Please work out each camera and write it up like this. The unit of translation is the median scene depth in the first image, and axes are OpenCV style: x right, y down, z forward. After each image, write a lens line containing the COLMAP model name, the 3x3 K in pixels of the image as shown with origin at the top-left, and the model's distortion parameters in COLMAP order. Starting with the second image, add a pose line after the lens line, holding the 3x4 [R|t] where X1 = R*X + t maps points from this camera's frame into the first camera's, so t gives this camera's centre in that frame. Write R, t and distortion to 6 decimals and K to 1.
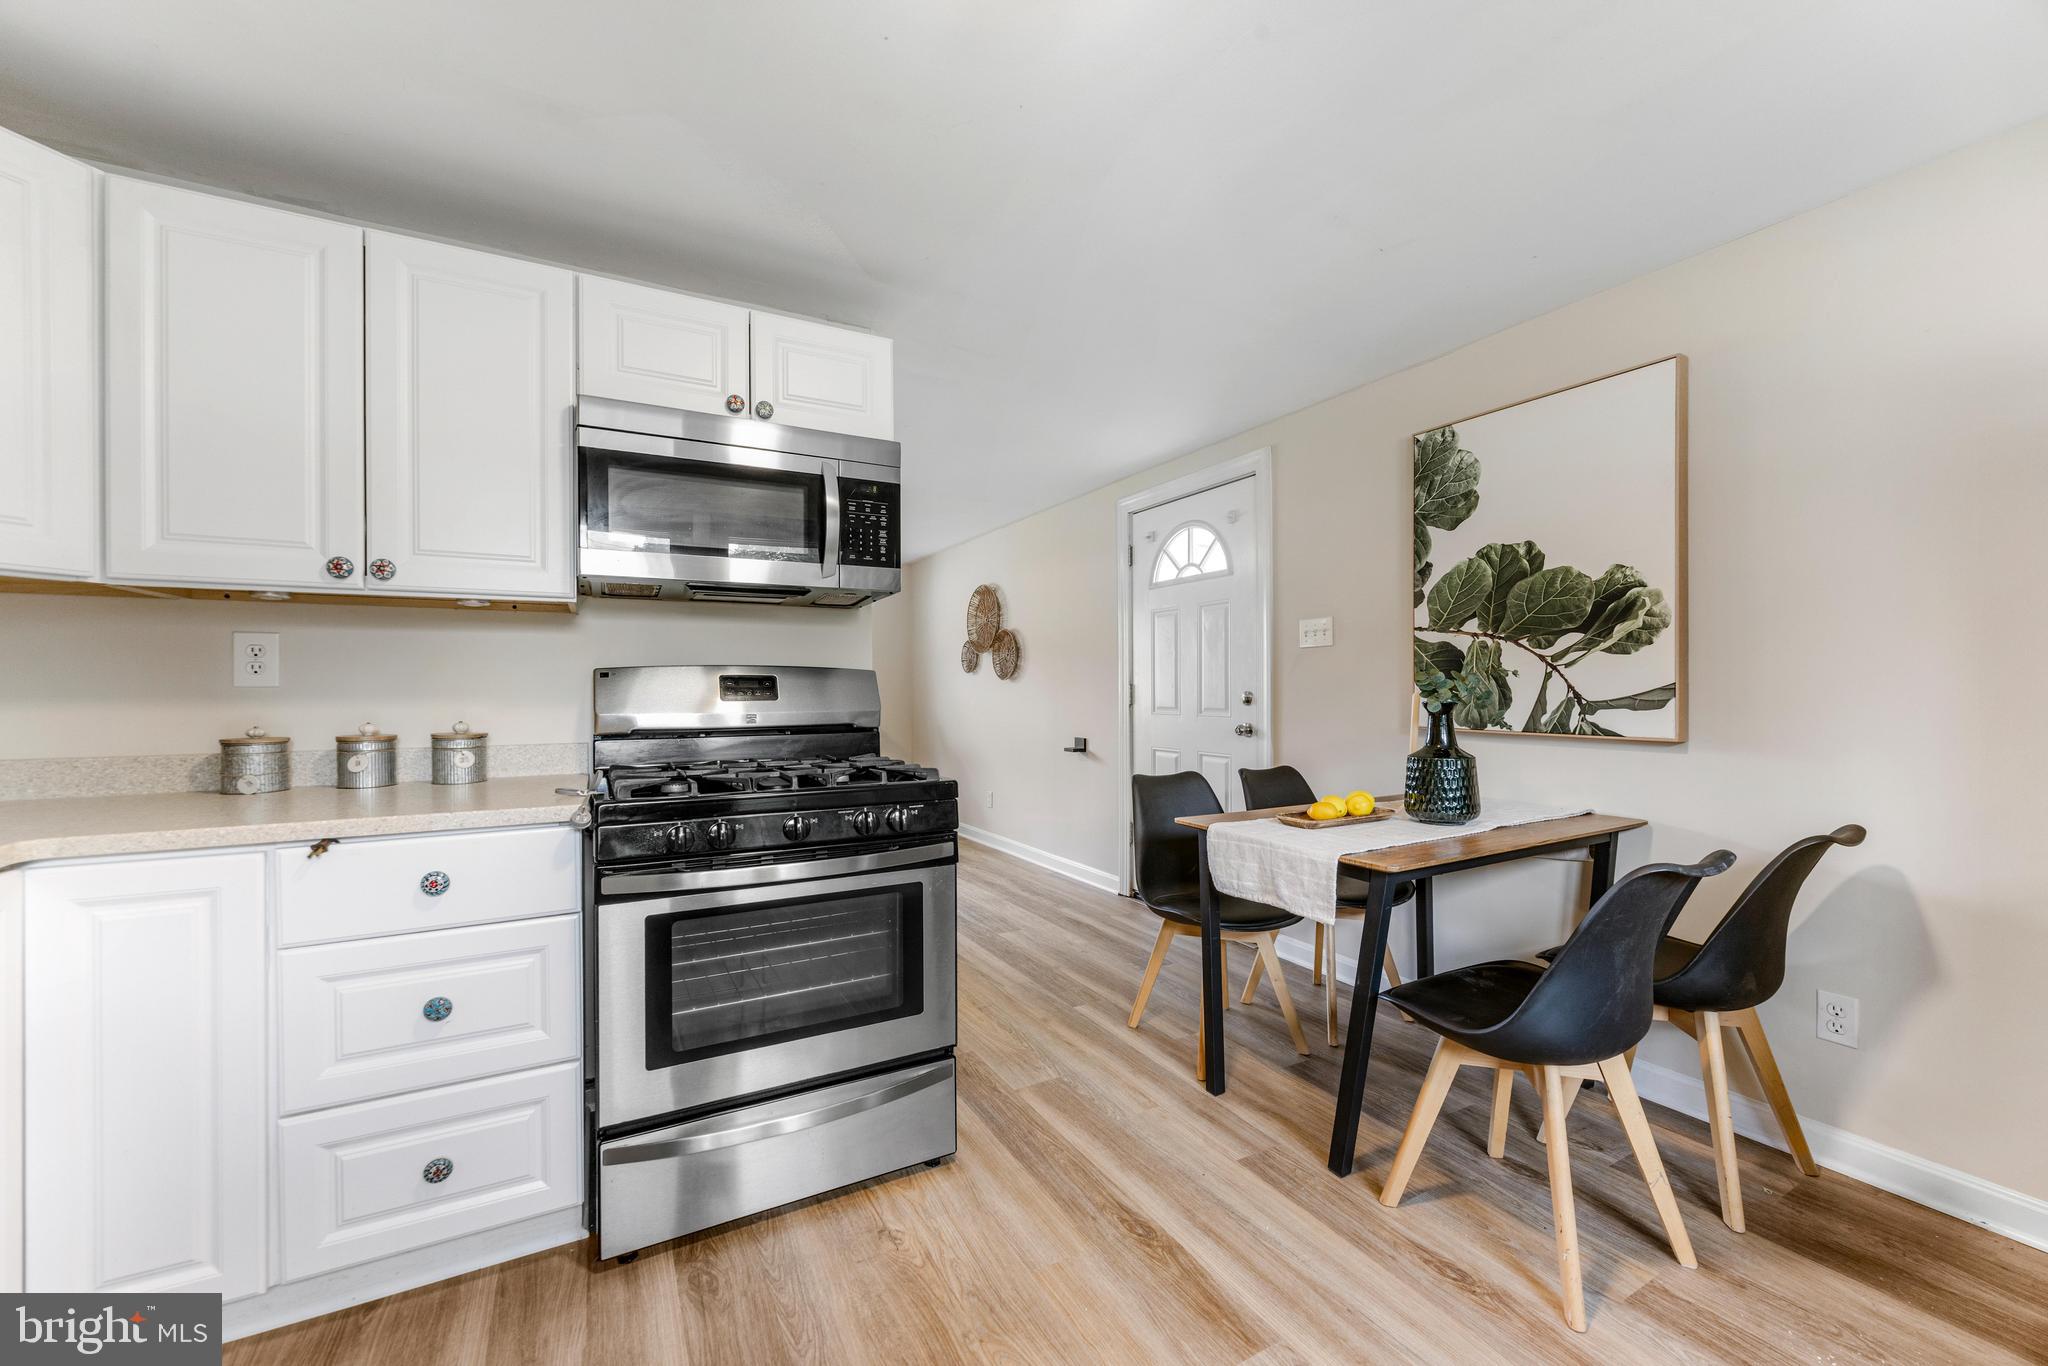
lens RADIAL K [[798.3, 0, 1019.3], [0, 798.3, 686.8], [0, 0, 1]] dist [-0.000492, 0.000210]
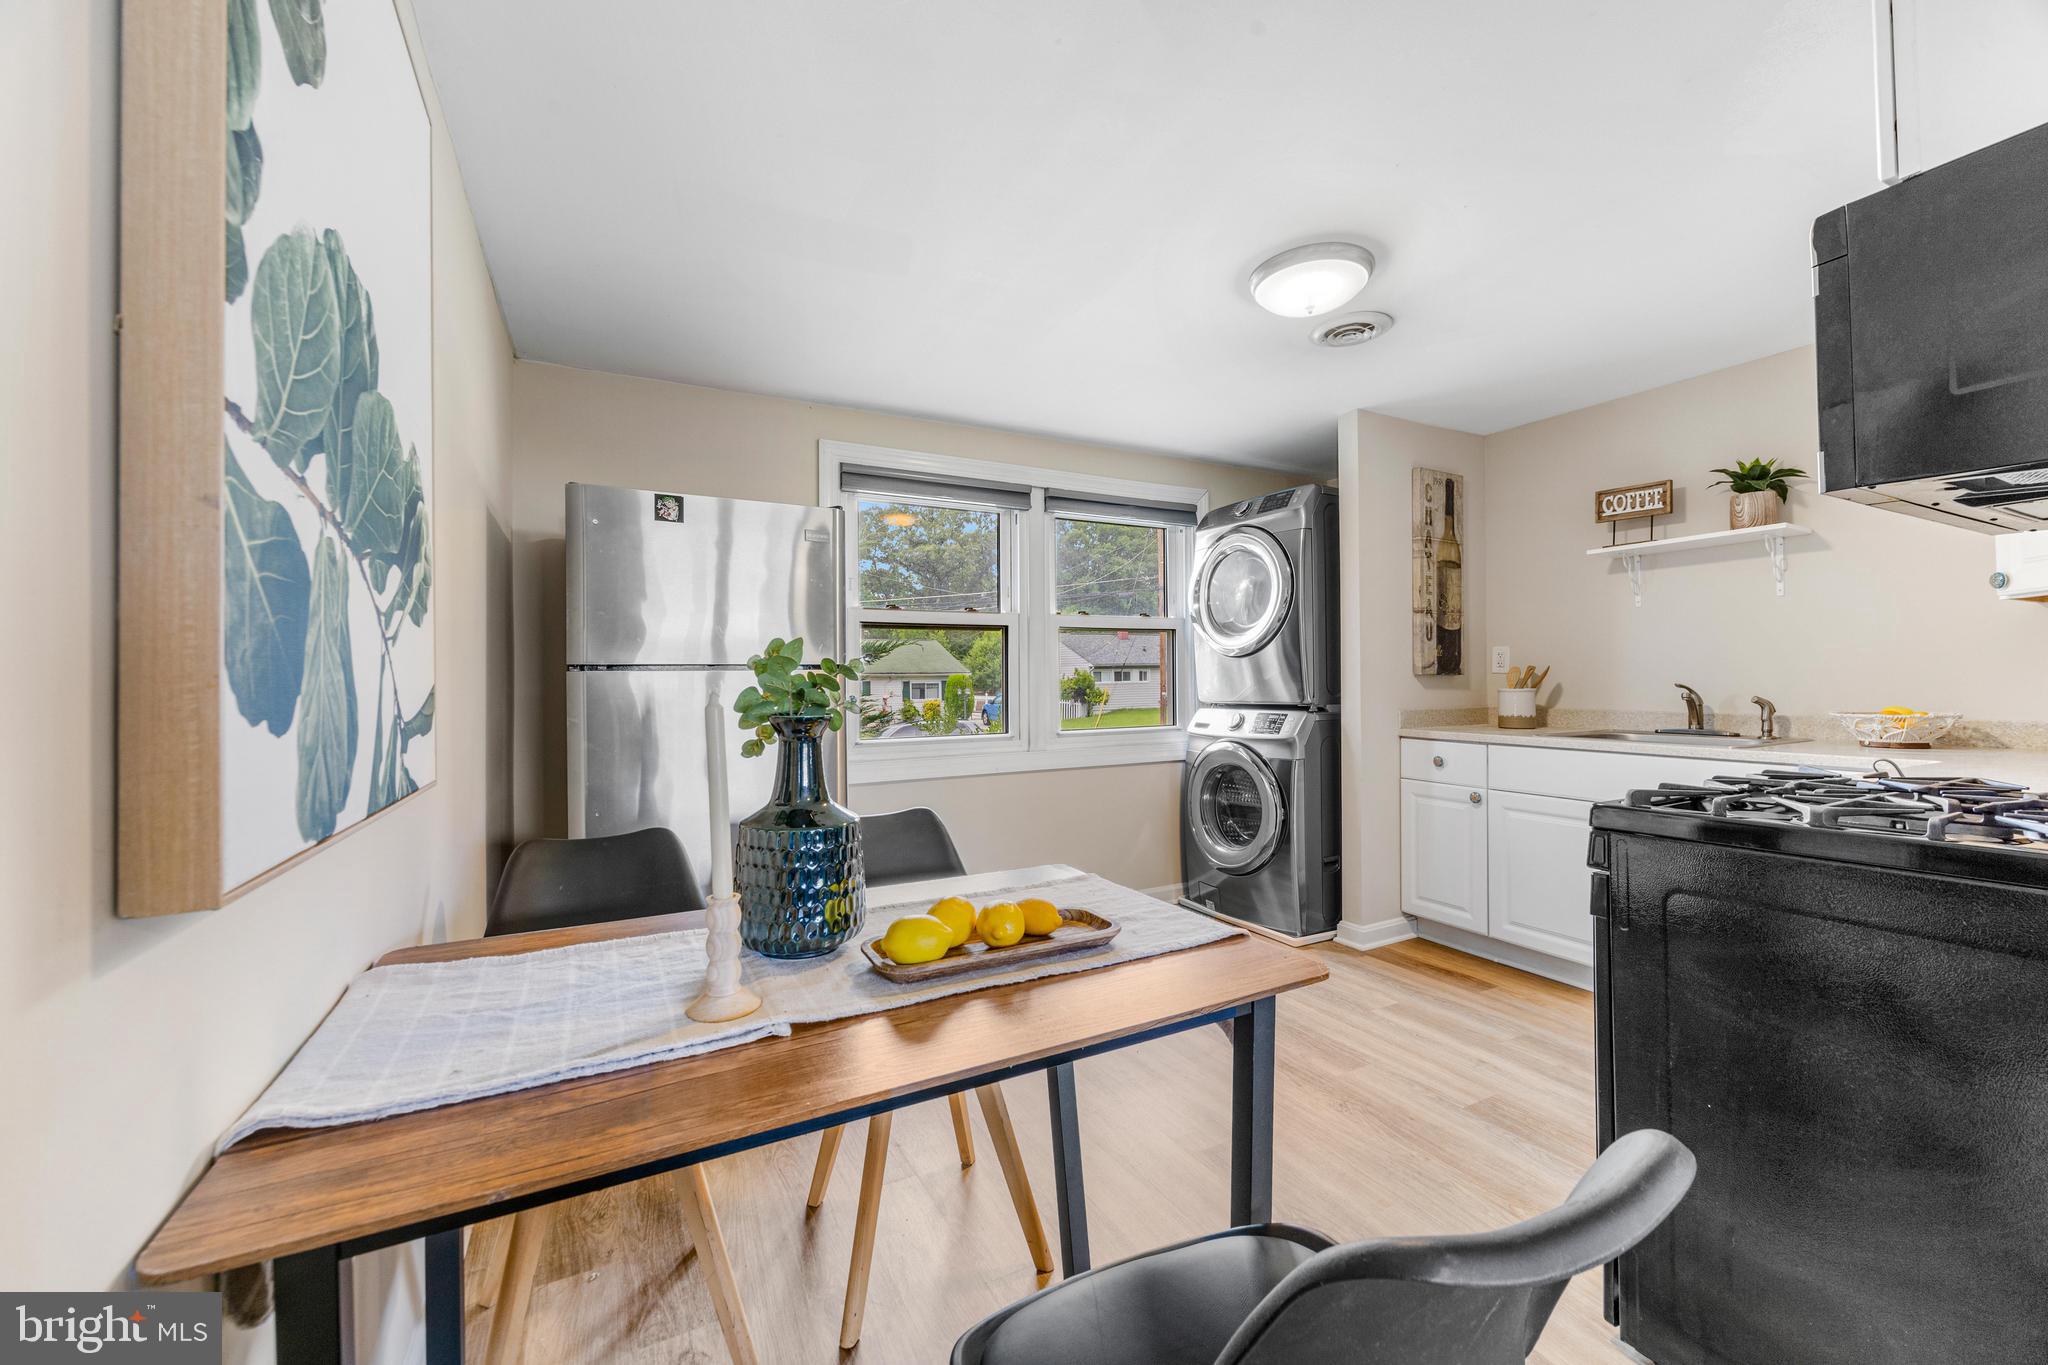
lens RADIAL K [[791.8, 0, 1026.7], [0, 791.8, 676.9], [0, 0, 1]] dist [-0.001385, -0.000157]
pose [[-0.999839, 0.014042, 0.011180, 0.327591], [0.013977, 0.999885, -0.005867, -0.000229], [-0.011261, -0.005710, -0.999920, 1.336195]]
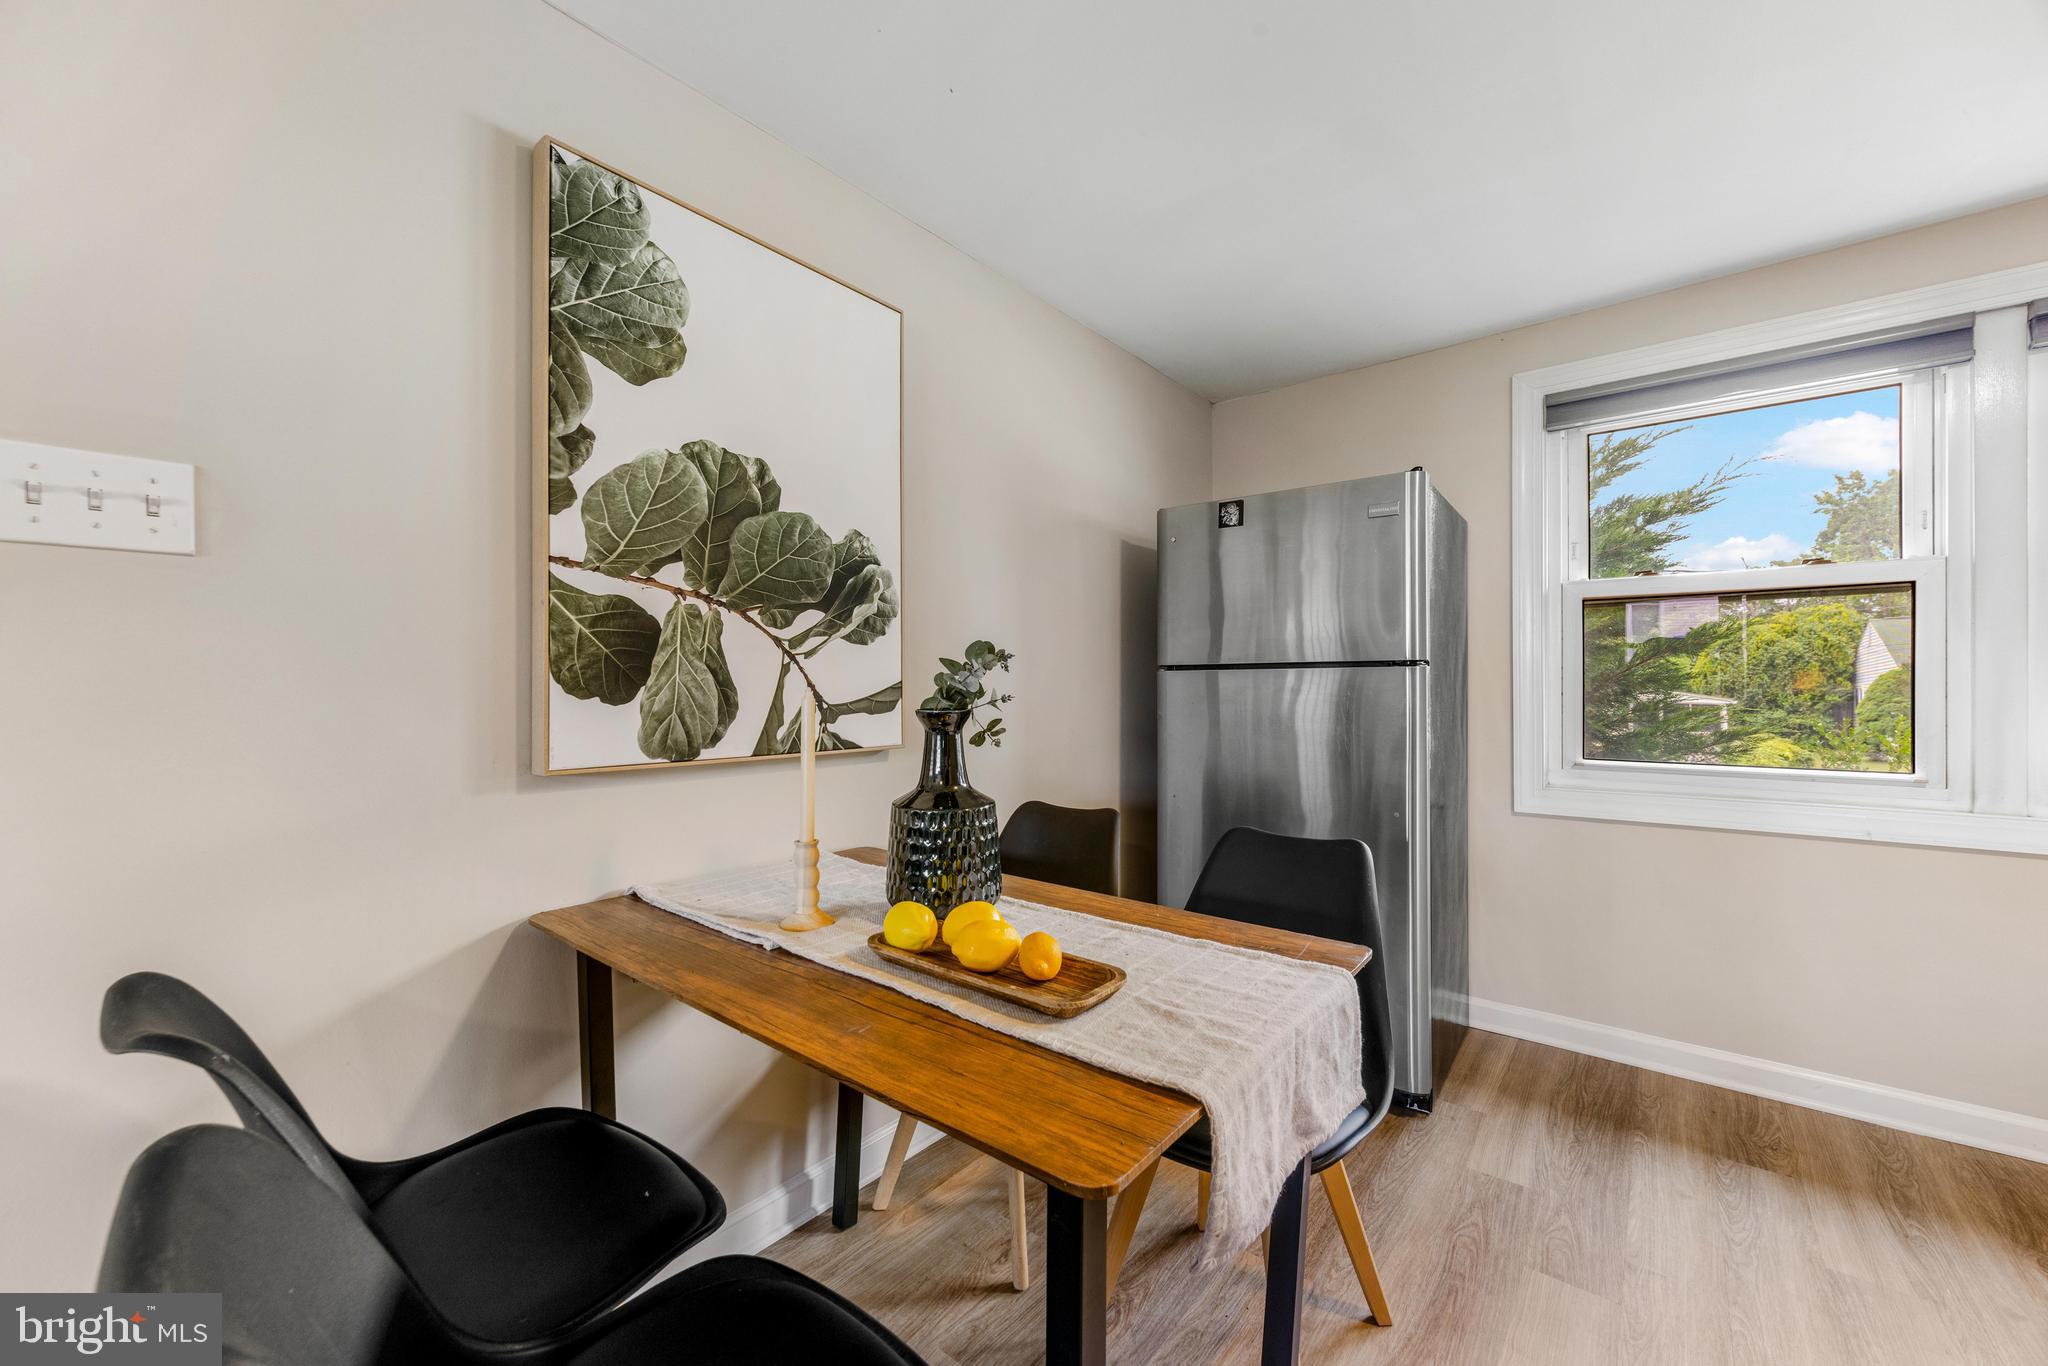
lens RADIAL K [[798.3, 0, 1019.3], [0, 798.3, 686.8], [0, 0, 1]] dist [-0.000492, 0.000210]
pose [[-0.376756, 0.003295, 0.926307, -0.038069], [0.002442, 0.999994, -0.002564, 0.003495], [-0.926309, 0.001297, -0.376761, 1.031642]]
